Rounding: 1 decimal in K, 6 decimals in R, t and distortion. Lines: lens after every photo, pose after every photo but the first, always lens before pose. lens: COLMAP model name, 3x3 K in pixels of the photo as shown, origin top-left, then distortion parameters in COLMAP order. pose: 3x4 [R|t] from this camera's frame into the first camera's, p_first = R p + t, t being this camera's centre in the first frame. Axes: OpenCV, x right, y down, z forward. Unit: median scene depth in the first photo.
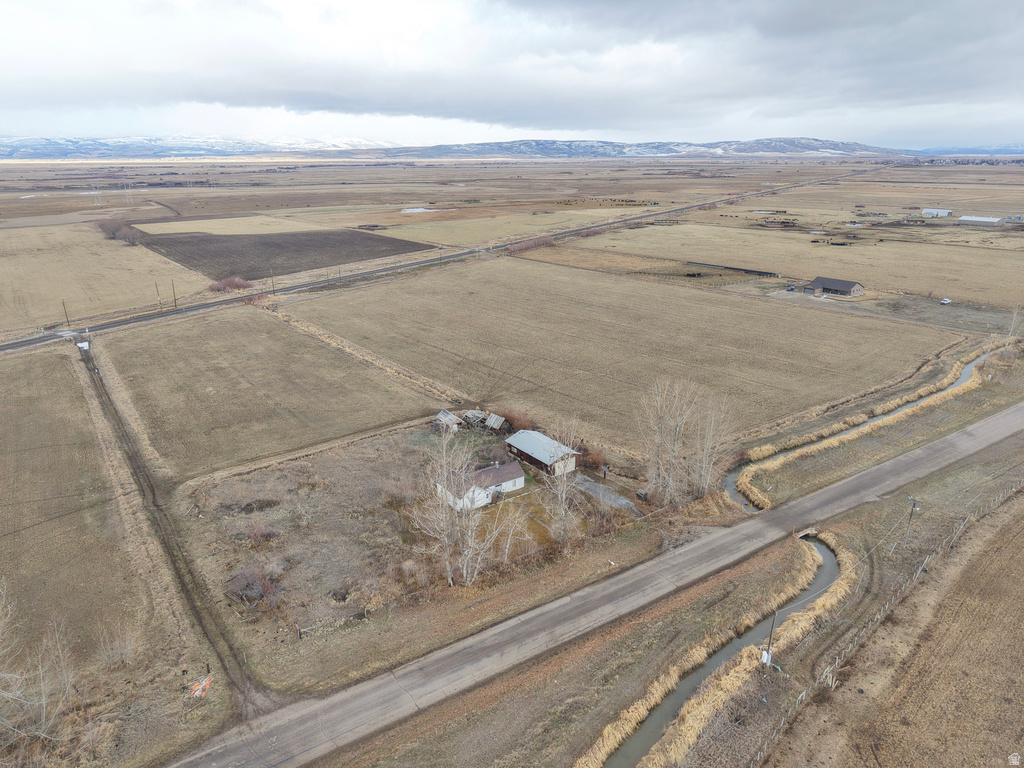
lens RADIAL K [[685.9, 0, 508.6], [0, 685.9, 381.0], [0, 0, 1]] dist [0.018747, -0.020603]
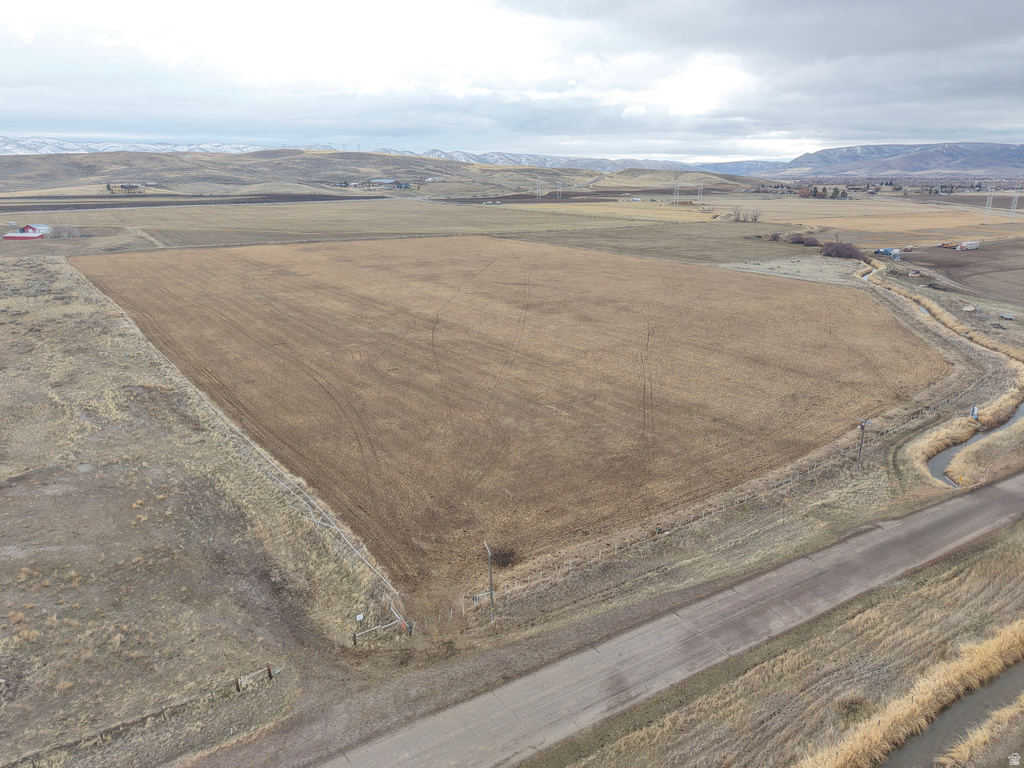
lens RADIAL K [[685.9, 0, 505.9], [0, 685.9, 380.0], [0, 0, 1]] dist [0.018747, -0.020603]
pose [[-0.998374, -0.012808, 0.055540, 0.364168], [0.021400, 0.818899, 0.573538, -0.147428], [-0.052828, 0.573794, -0.817294, 0.624965]]
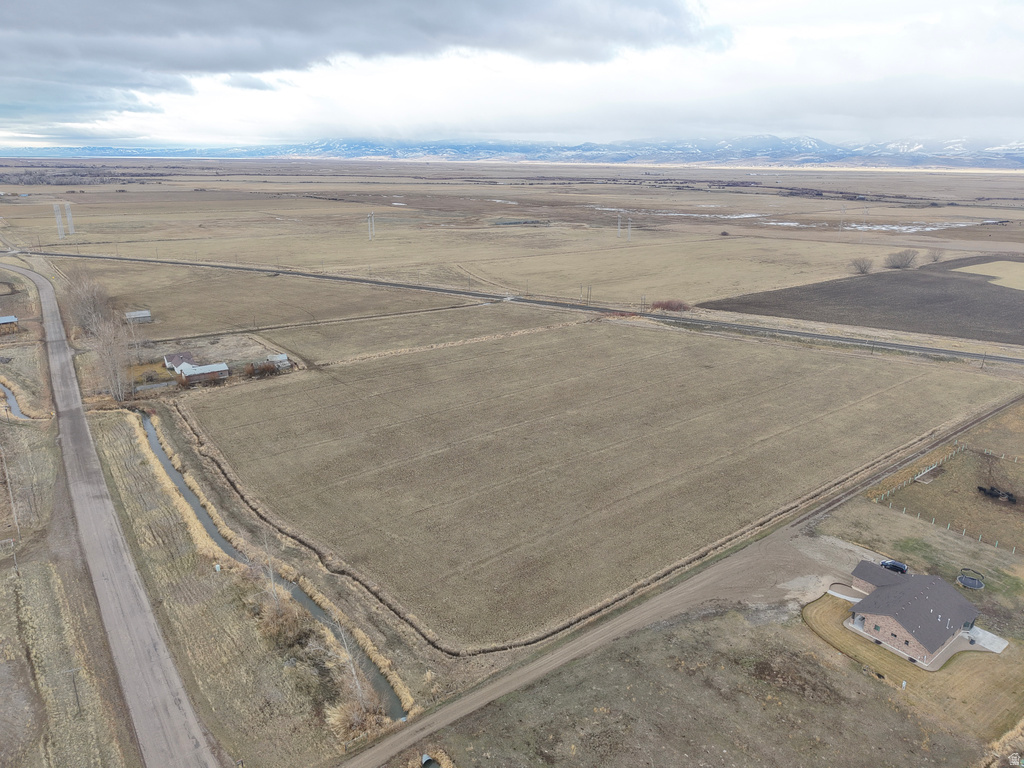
lens RADIAL K [[685.9, 0, 508.6], [0, 685.9, 382.7], [0, 0, 1]] dist [0.018747, -0.020603]
pose [[0.022607, 0.313027, -0.949475, 0.839647], [-0.323922, 0.900779, 0.289260, -0.305361], [0.945814, 0.301017, 0.121760, 0.725617]]
